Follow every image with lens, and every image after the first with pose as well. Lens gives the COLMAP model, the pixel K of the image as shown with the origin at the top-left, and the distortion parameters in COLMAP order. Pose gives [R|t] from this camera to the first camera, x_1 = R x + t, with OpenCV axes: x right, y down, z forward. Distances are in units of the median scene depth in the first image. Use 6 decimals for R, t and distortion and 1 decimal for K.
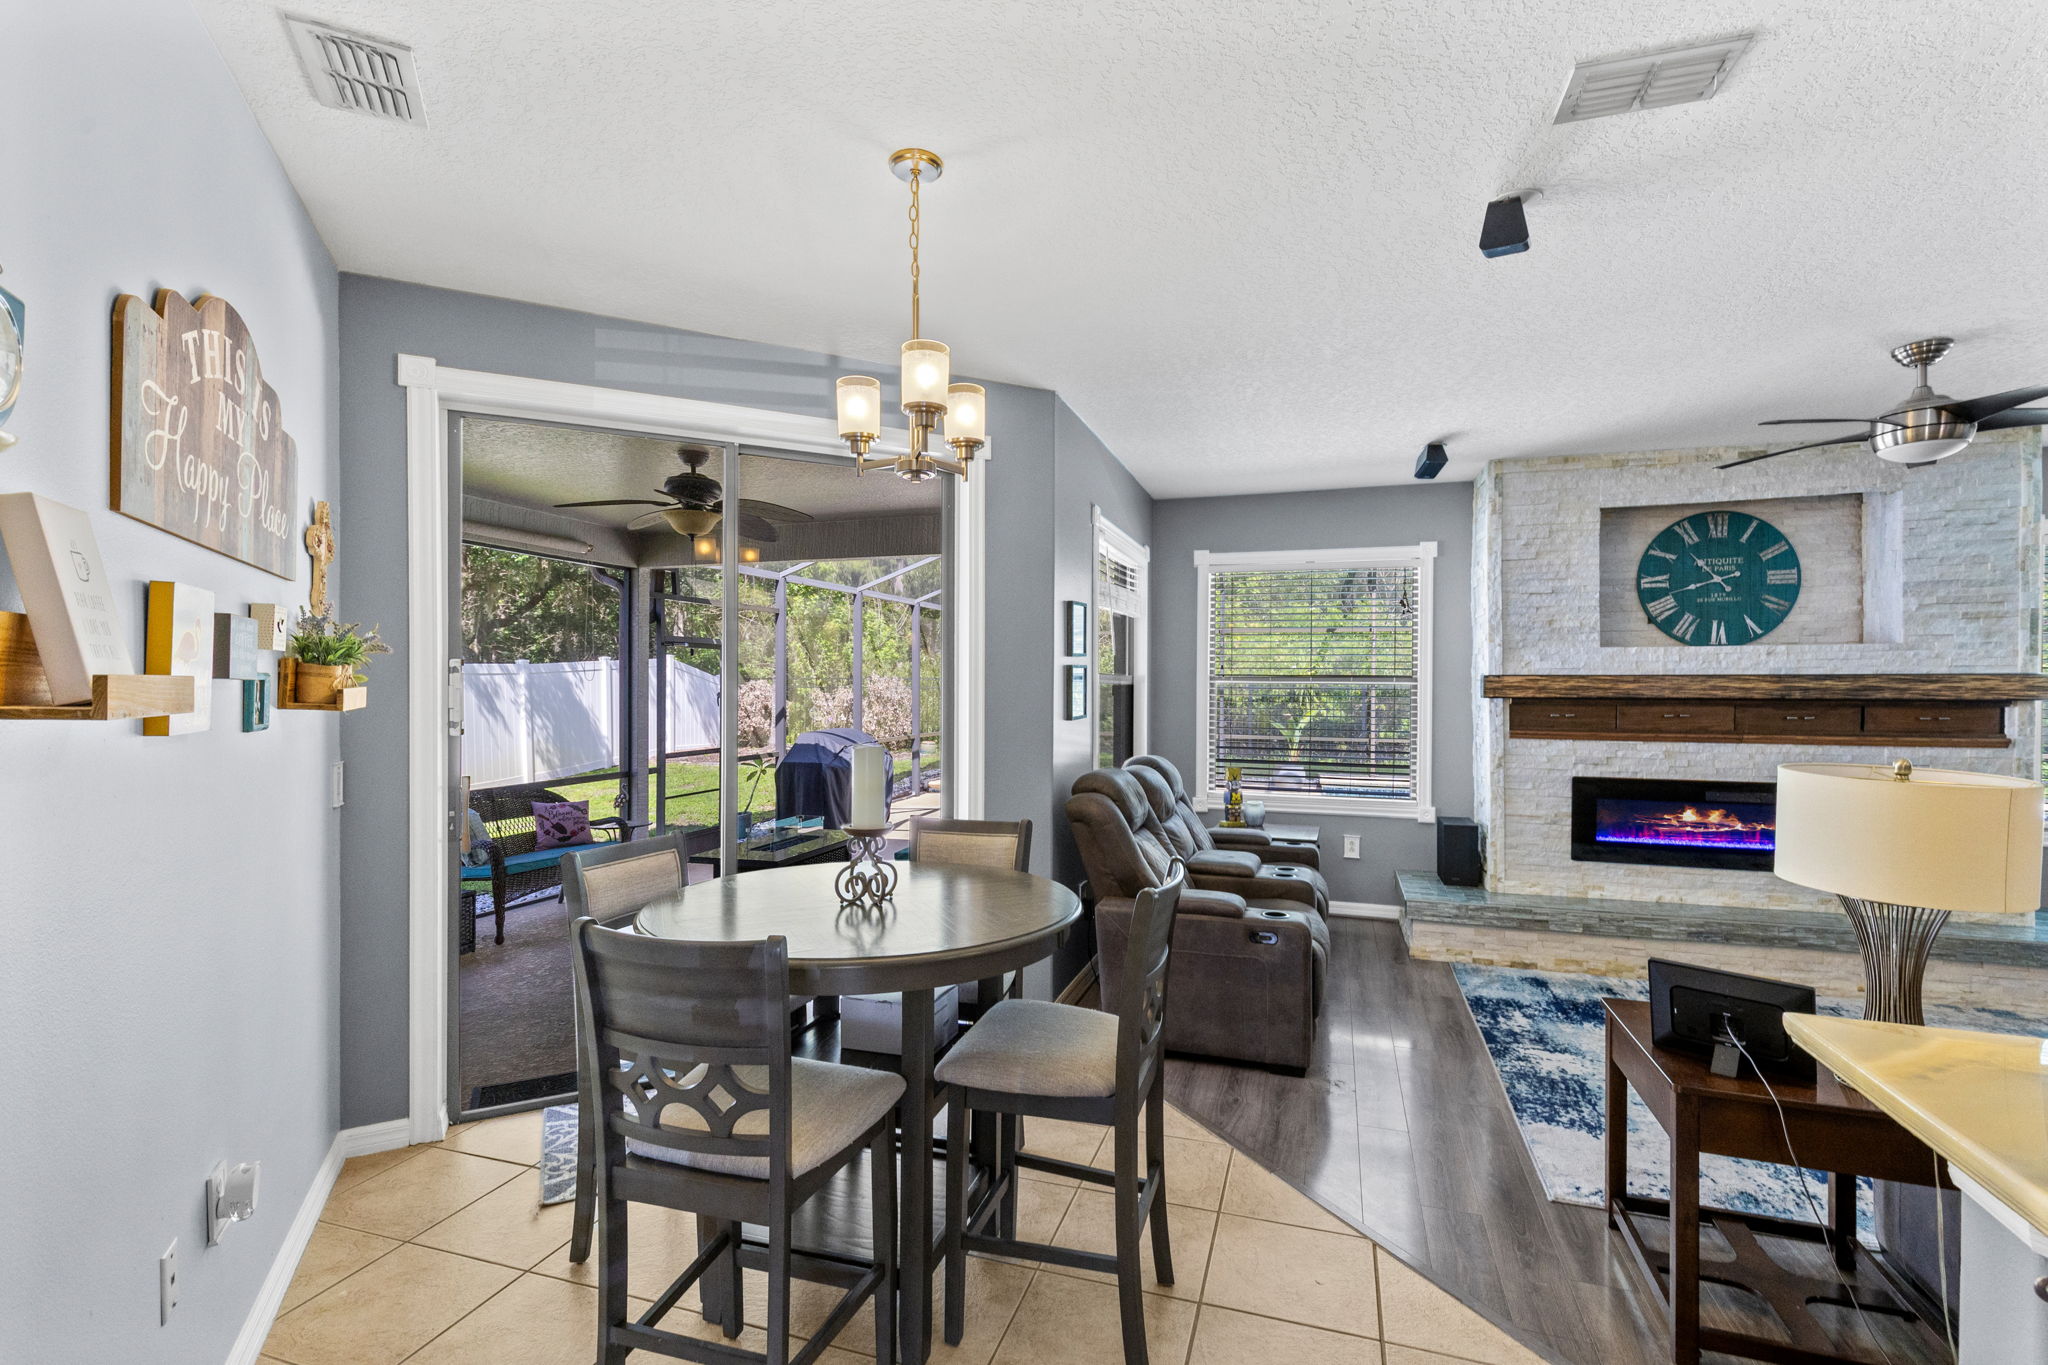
lens RADIAL K [[930.0, 0, 1026.2], [0, 930.0, 684.1], [0, 0, 1]] dist [-0.000750, -0.000993]
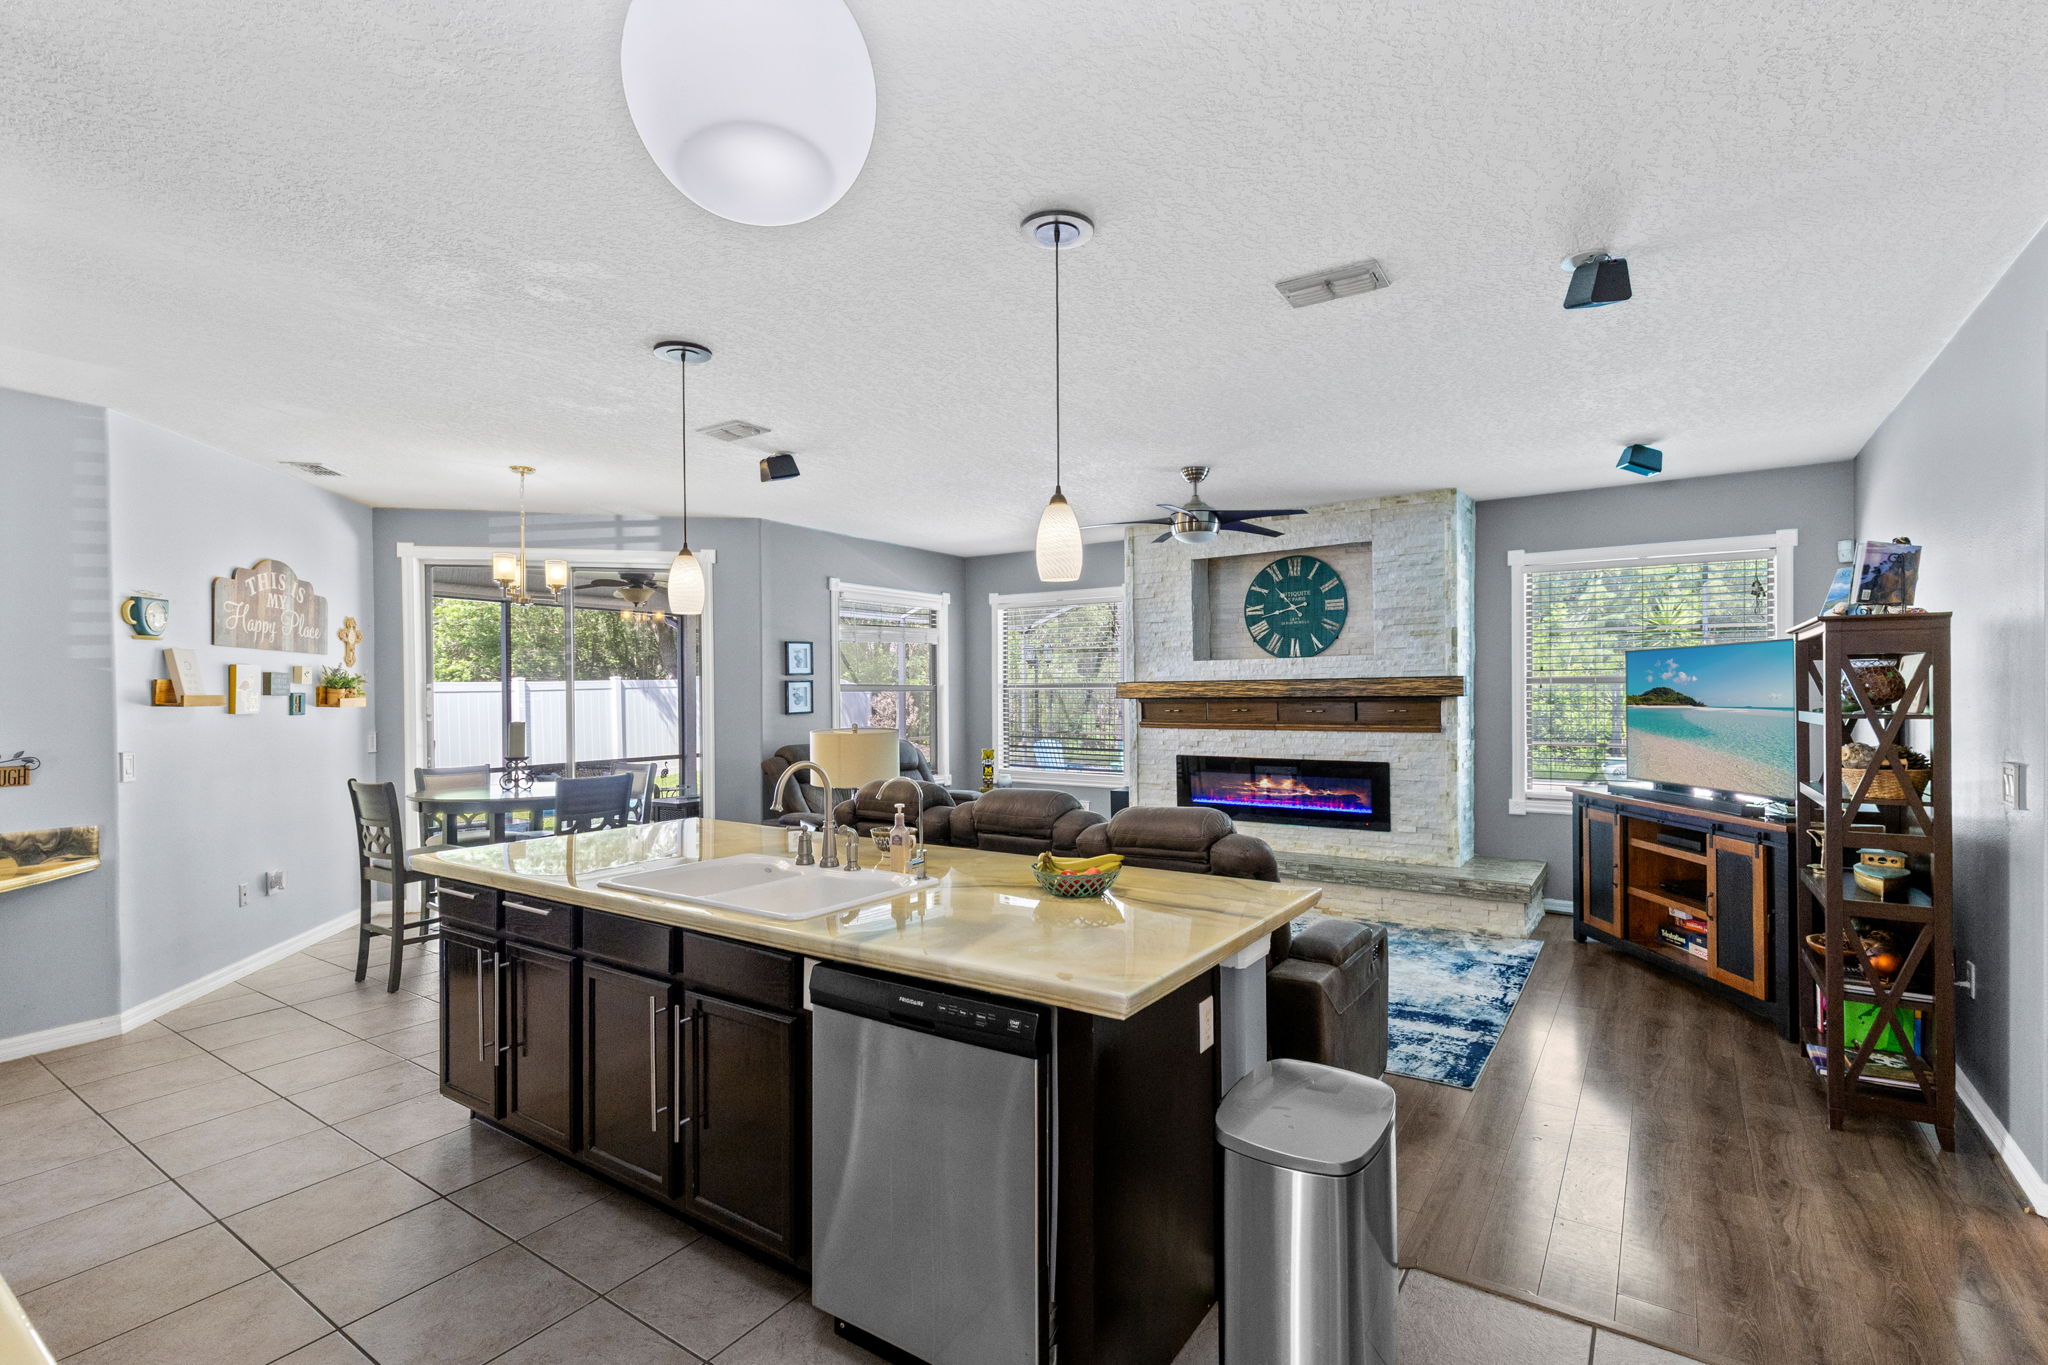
lens RADIAL K [[930.0, 0, 1033.4], [0, 930.0, 690.1], [0, 0, 1]] dist [-0.000750, -0.000993]
pose [[0.962705, -0.010938, -0.270331, 0.753401], [0.010971, 0.999939, -0.001390, 0.003169], [0.270330, -0.001627, 0.962766, -0.385869]]
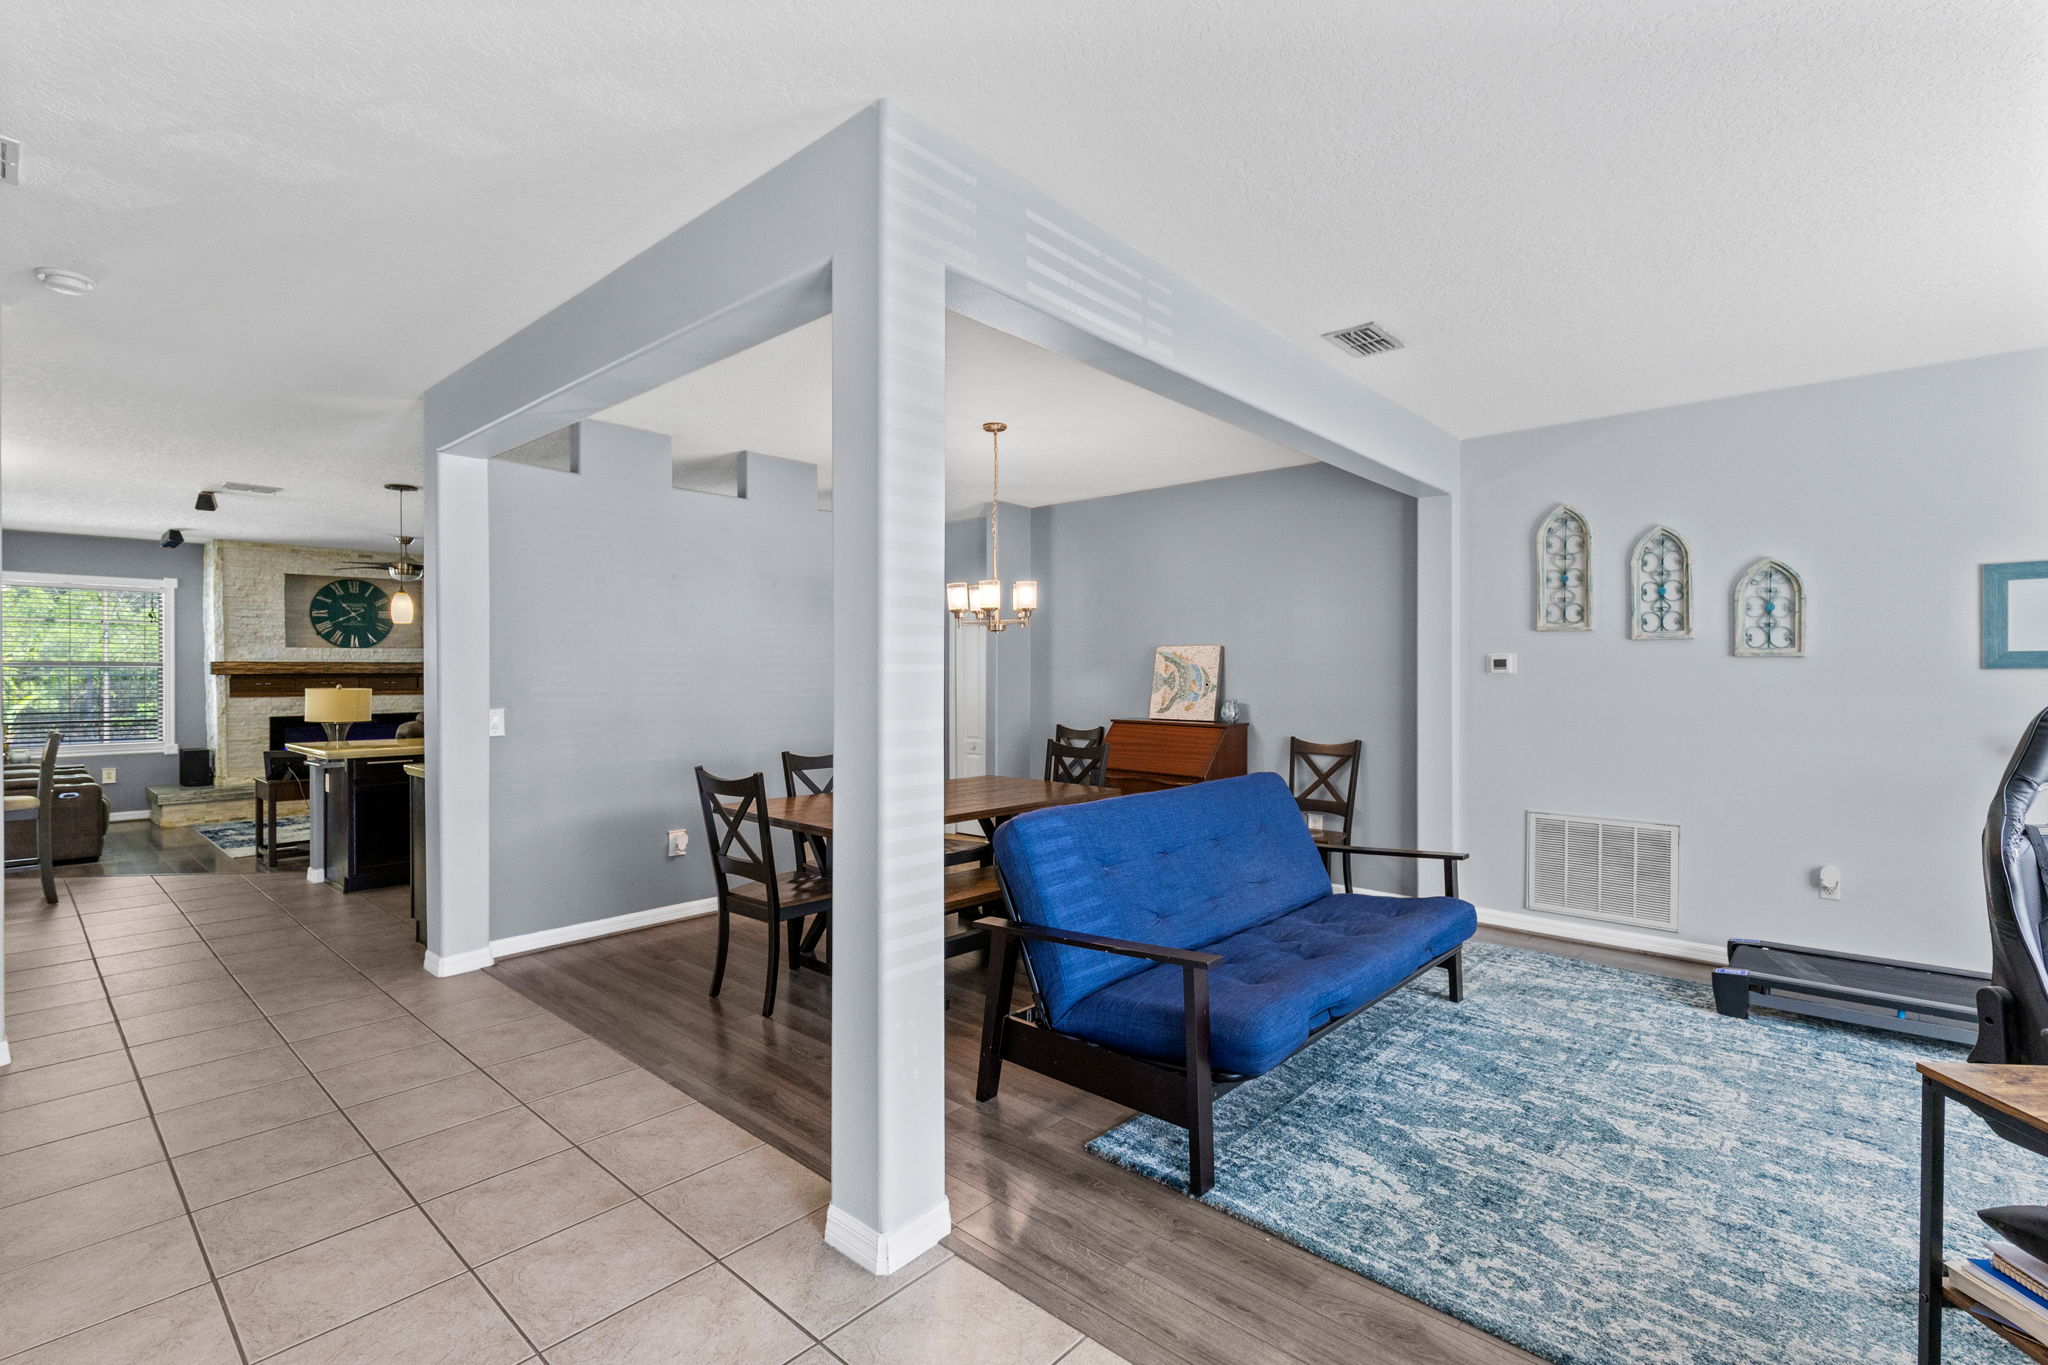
lens RADIAL K [[930.0, 0, 1036.2], [0, 930.0, 680.0], [0, 0, 1]] dist [-0.000750, -0.000993]
pose [[0.399009, -0.011085, 0.916880, -0.498908], [0.002160, 0.999936, 0.011149, 0.008771], [-0.916944, -0.002468, 0.399008, -1.138007]]
